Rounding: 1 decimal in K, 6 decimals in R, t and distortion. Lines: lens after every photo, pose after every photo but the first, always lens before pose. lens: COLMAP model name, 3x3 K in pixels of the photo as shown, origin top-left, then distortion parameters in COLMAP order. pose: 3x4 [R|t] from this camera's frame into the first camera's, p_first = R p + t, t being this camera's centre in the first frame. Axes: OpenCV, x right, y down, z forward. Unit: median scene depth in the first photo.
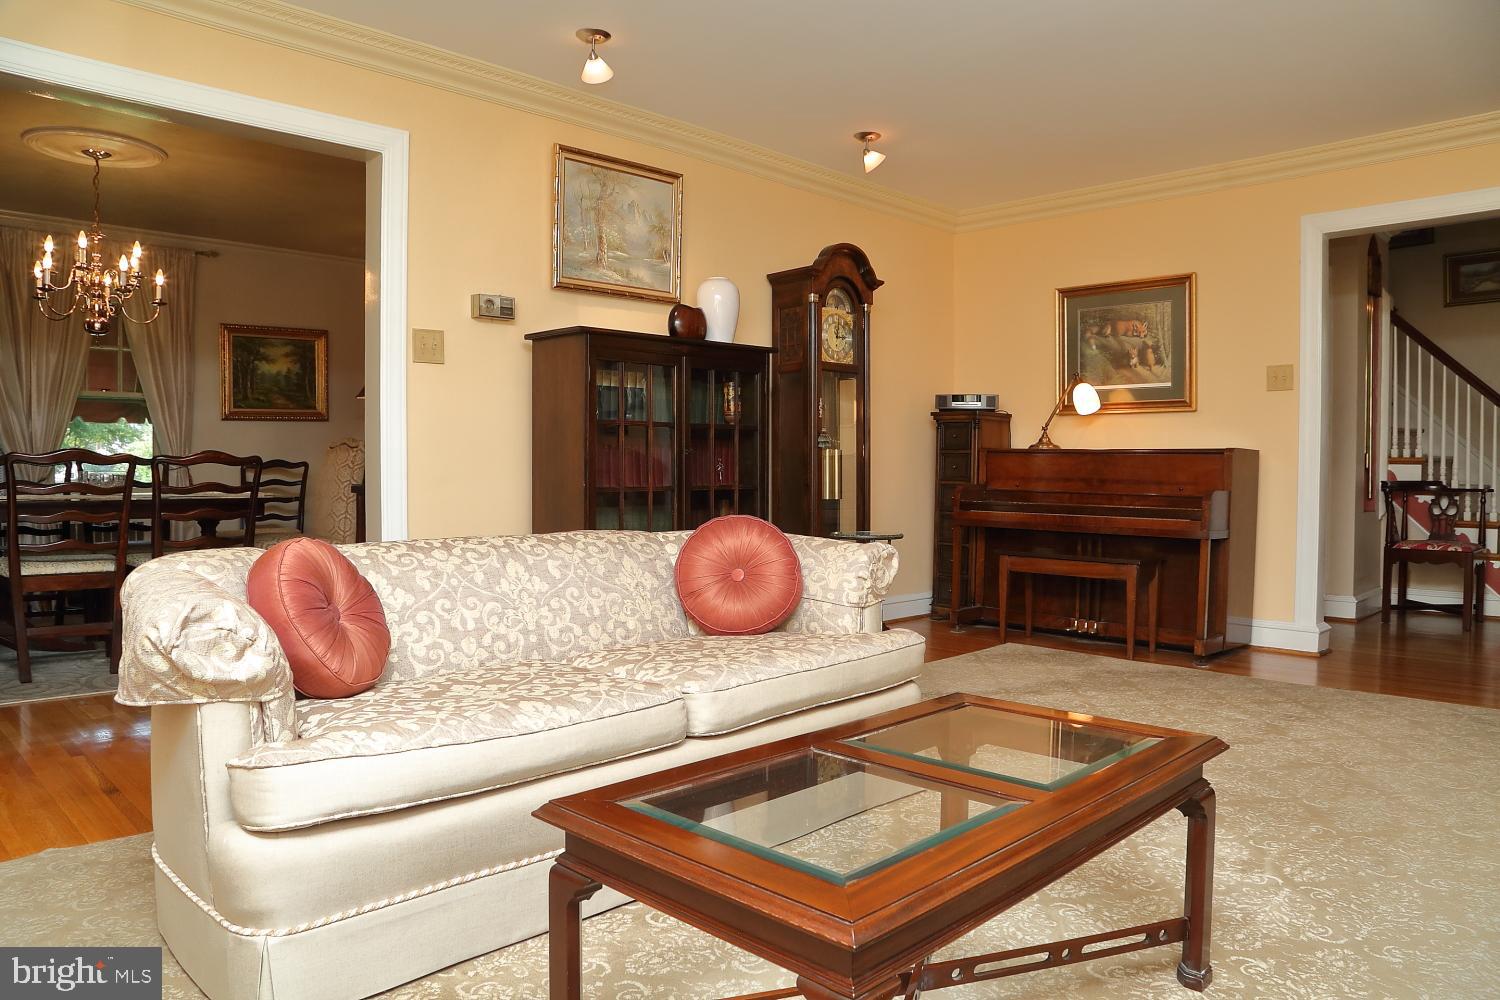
lens RADIAL K [[1033.9, 0, 752.1], [0, 1033.9, 495.8], [0, 0, 1]] dist [-0.073364, 0.019446]
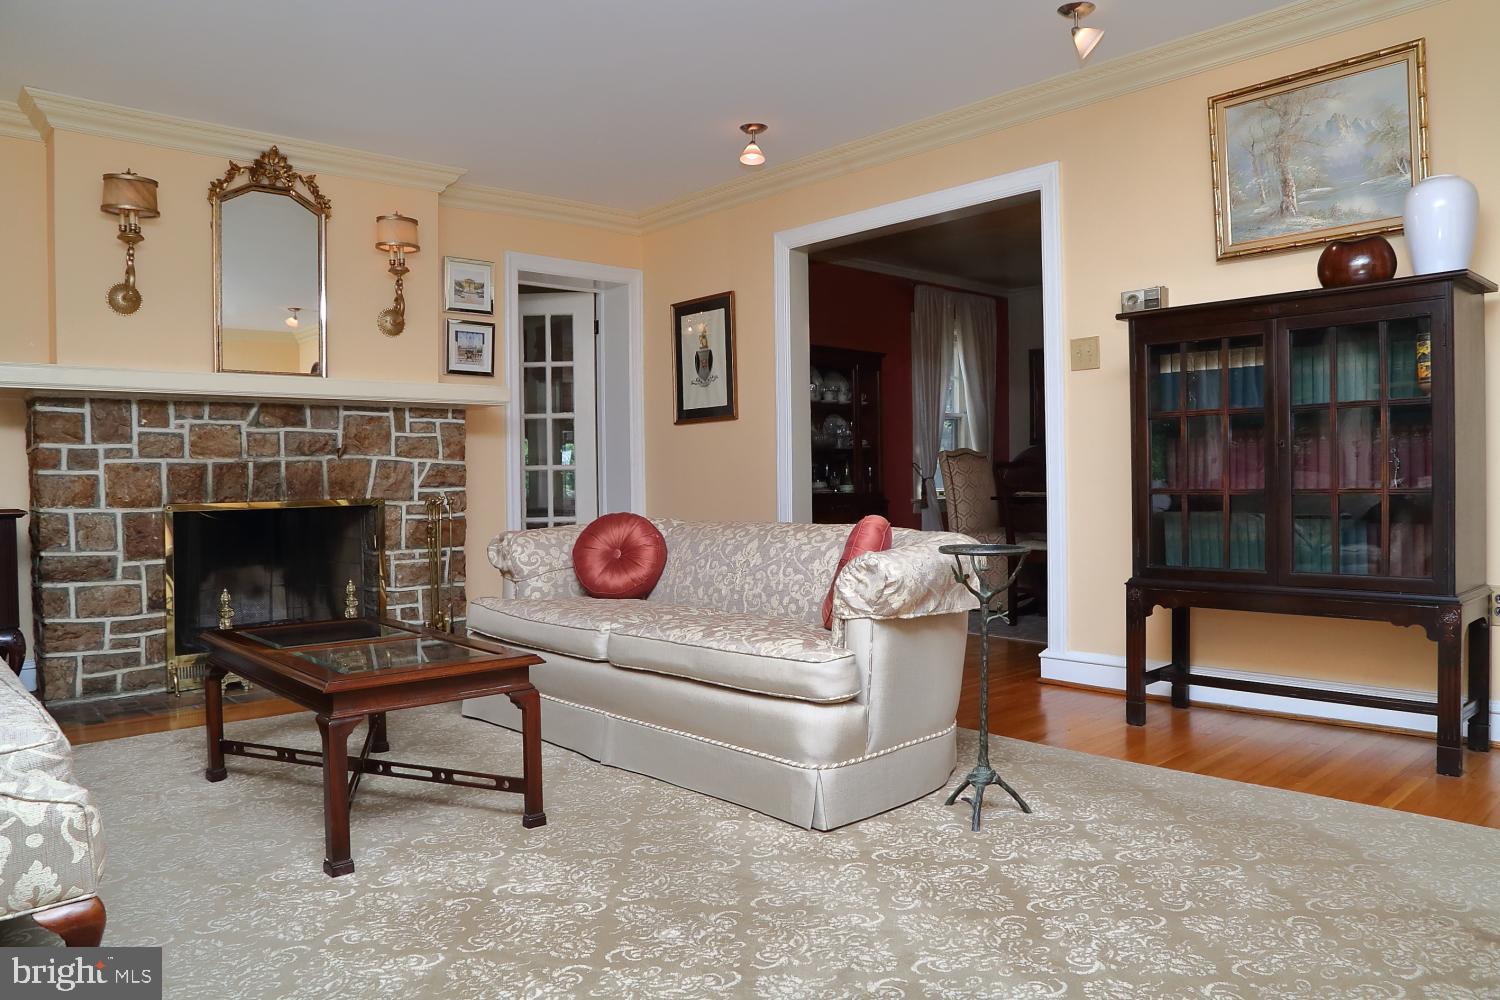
lens RADIAL K [[1033.9, 0, 756.9], [0, 1033.9, 503.9], [0, 0, 1]] dist [-0.073364, 0.019446]
pose [[-0.049321, 0.030079, -0.998330, 0.697427], [-0.013115, 0.999441, 0.030760, -0.017349], [0.998697, 0.014611, -0.048899, 0.653952]]
